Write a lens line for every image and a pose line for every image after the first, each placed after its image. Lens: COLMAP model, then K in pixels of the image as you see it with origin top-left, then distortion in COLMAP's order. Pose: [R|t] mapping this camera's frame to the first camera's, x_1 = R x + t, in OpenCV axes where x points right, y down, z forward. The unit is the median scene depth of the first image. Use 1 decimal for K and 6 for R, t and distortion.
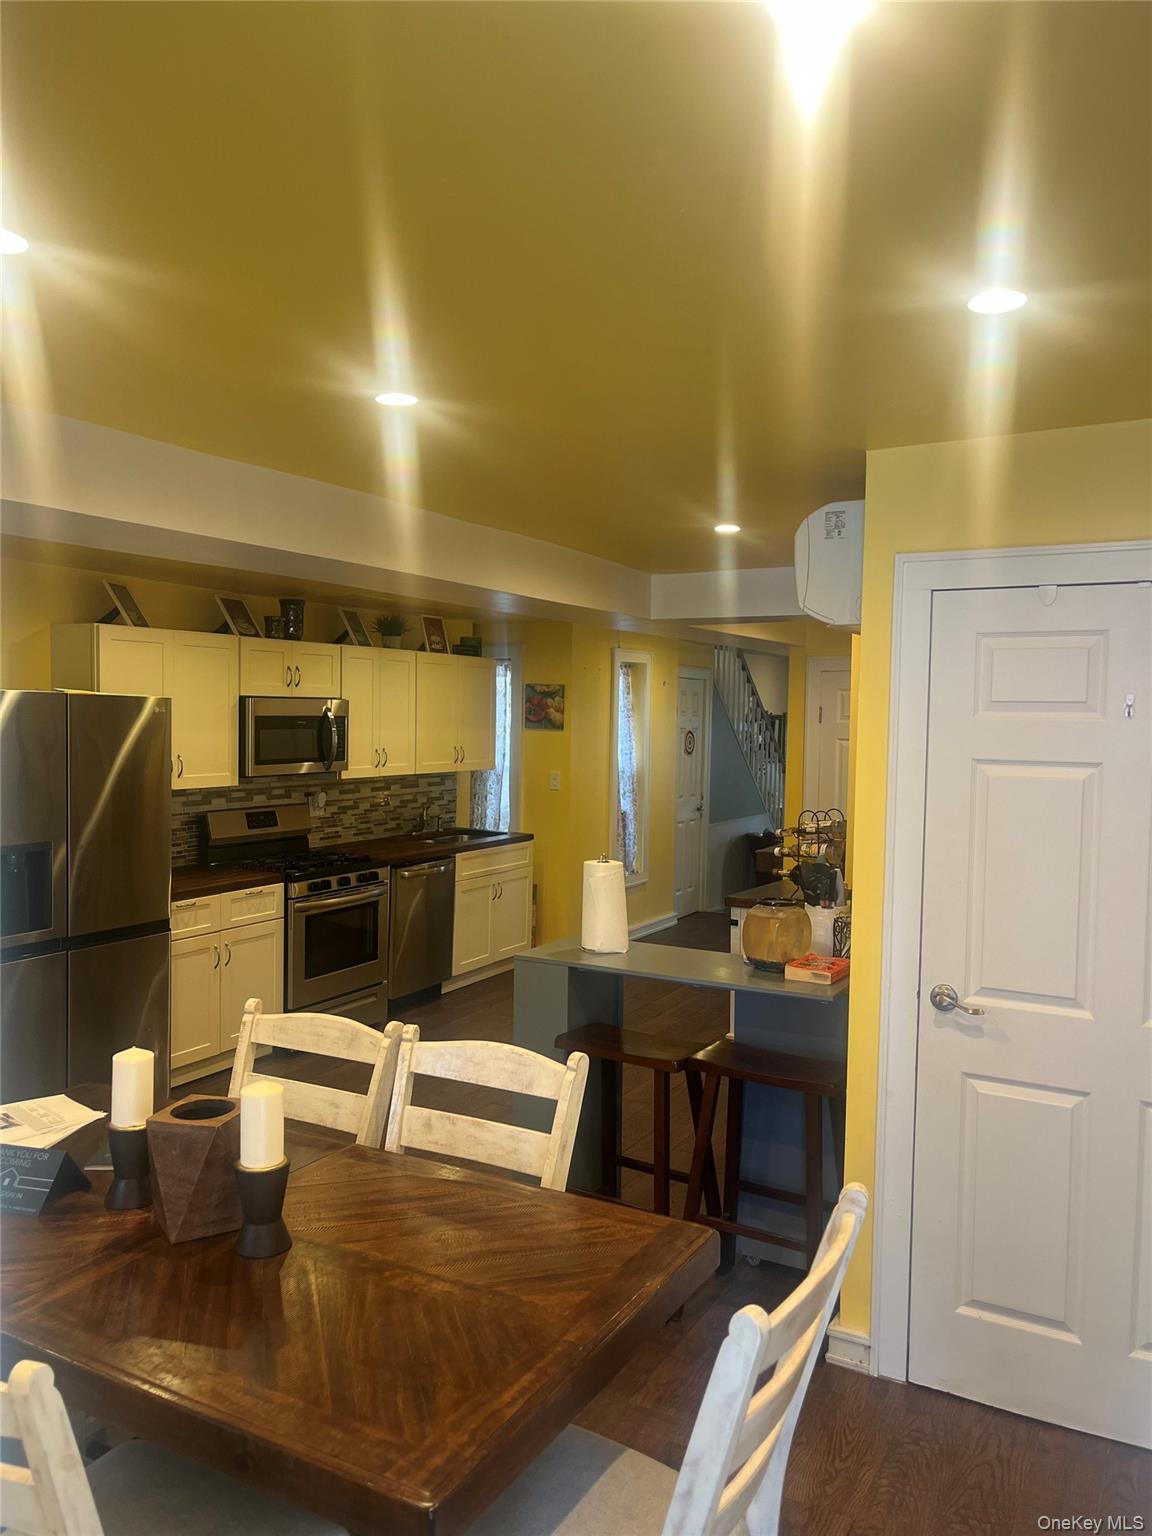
lens RADIAL K [[1167.9, 0, 576.4], [0, 1167.9, 766.4], [0, 0, 1]] dist [0.046760, -0.010239]
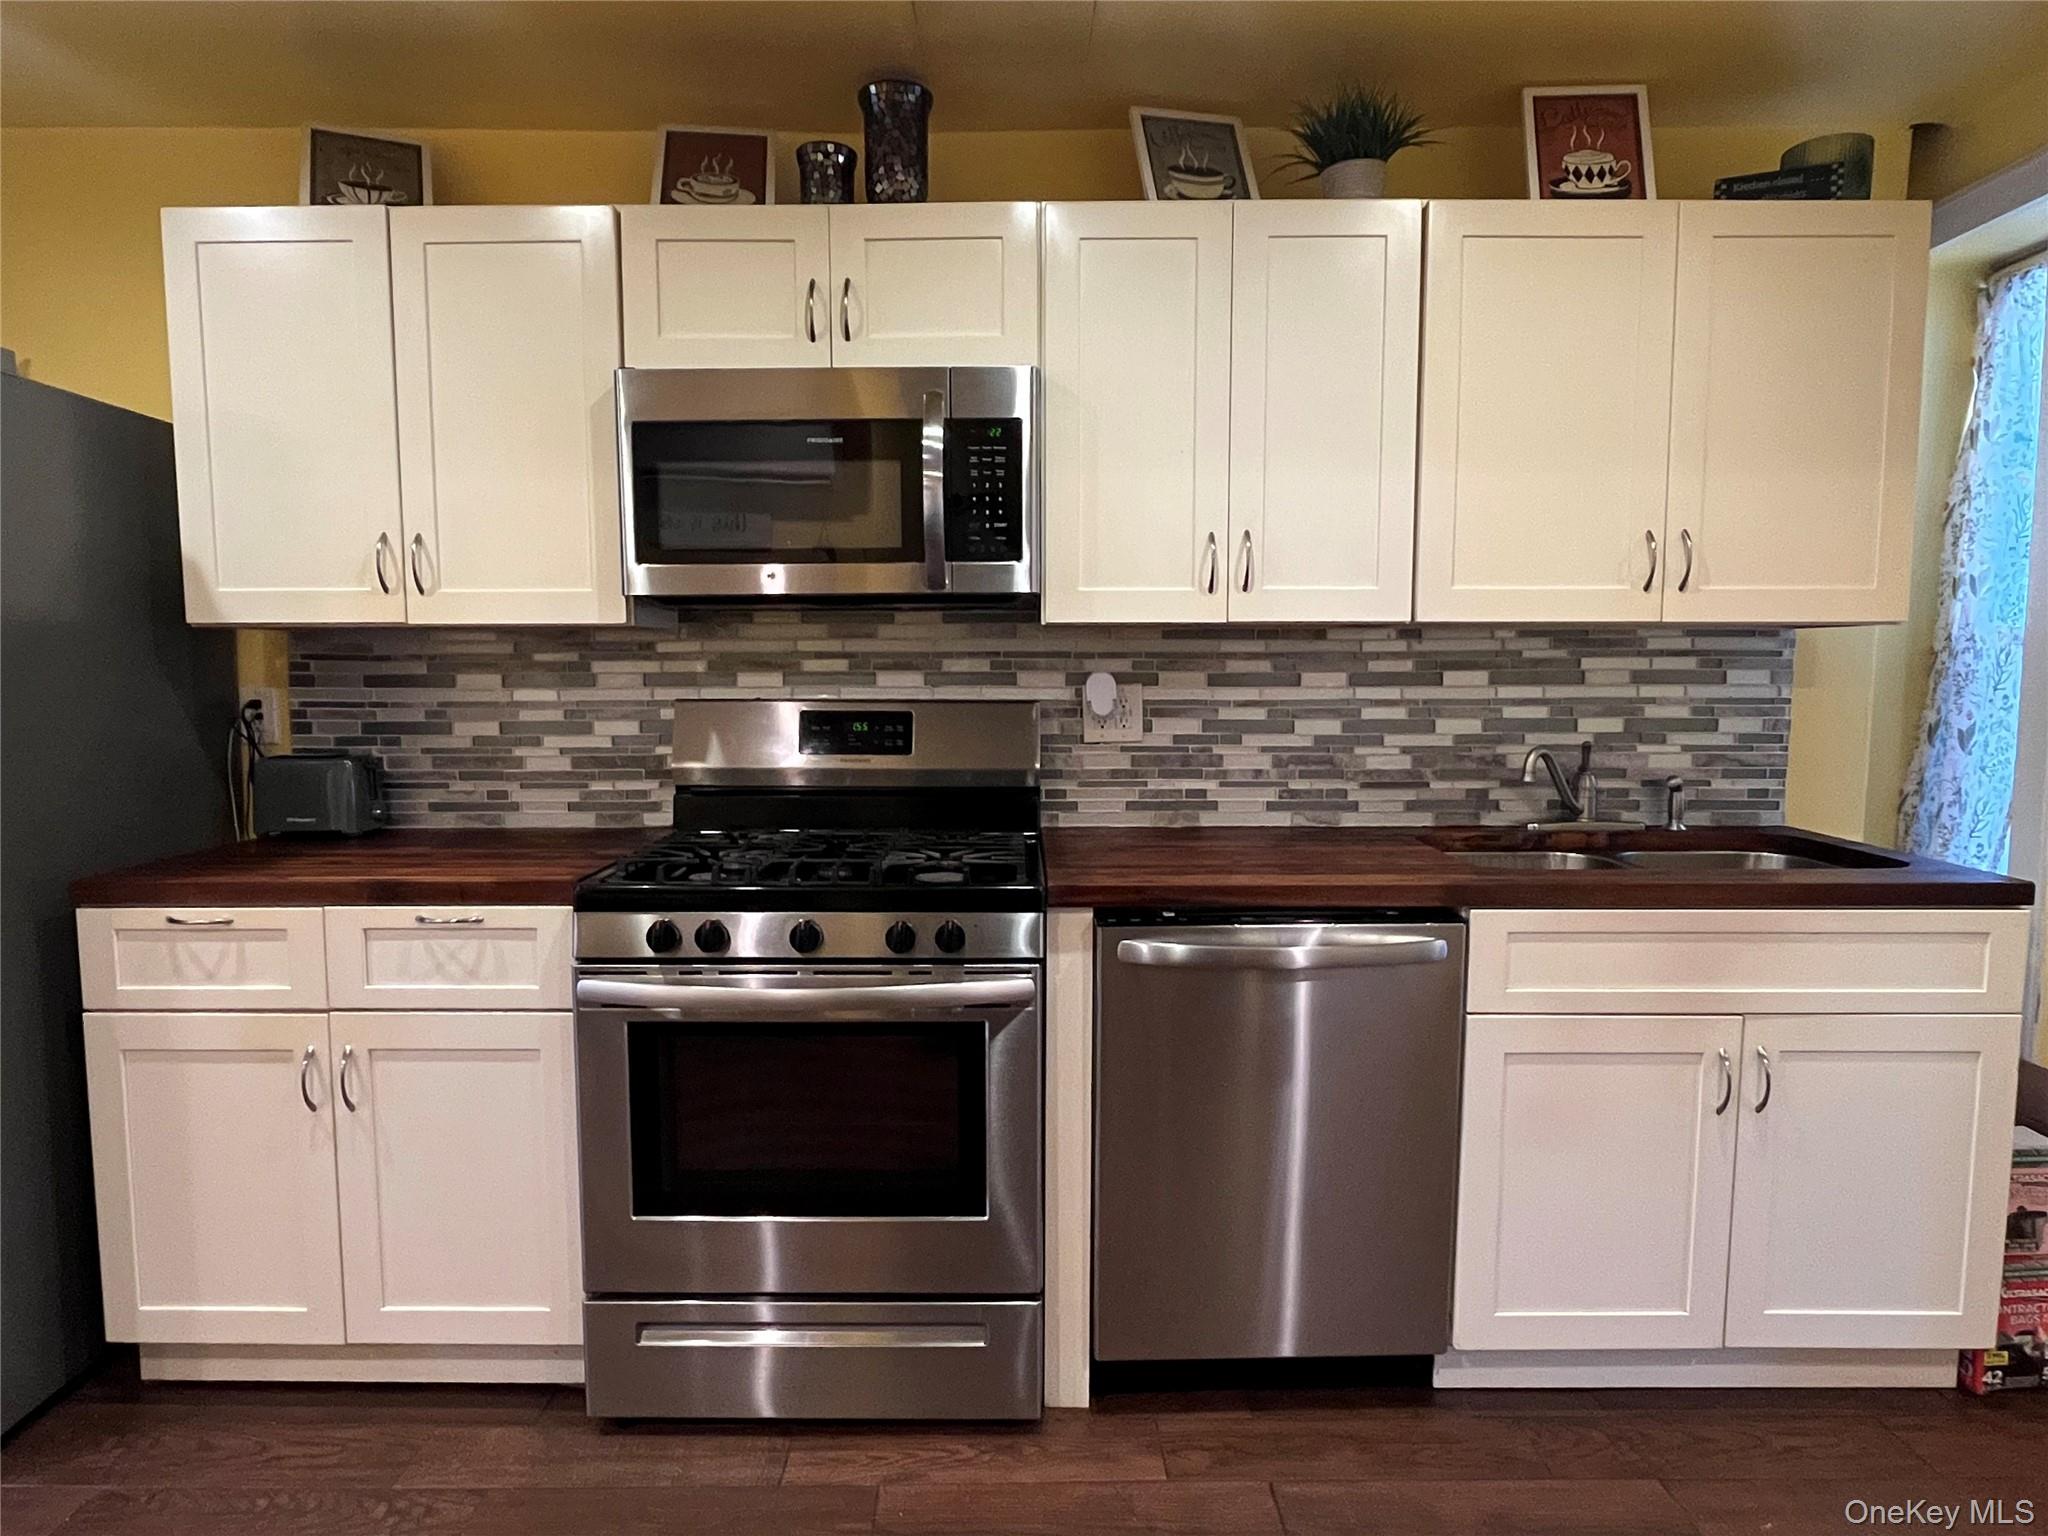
lens RADIAL K [[1198.2, 0, 1021.6], [0, 1198.2, 769.8], [0, 0, 1]] dist [-0.001821, -0.000224]
pose [[0.485101, 0.061056, -0.872324, 0.082851], [-0.034414, 0.998120, 0.050723, 0.032621], [0.873780, 0.005414, 0.486290, 0.774127]]
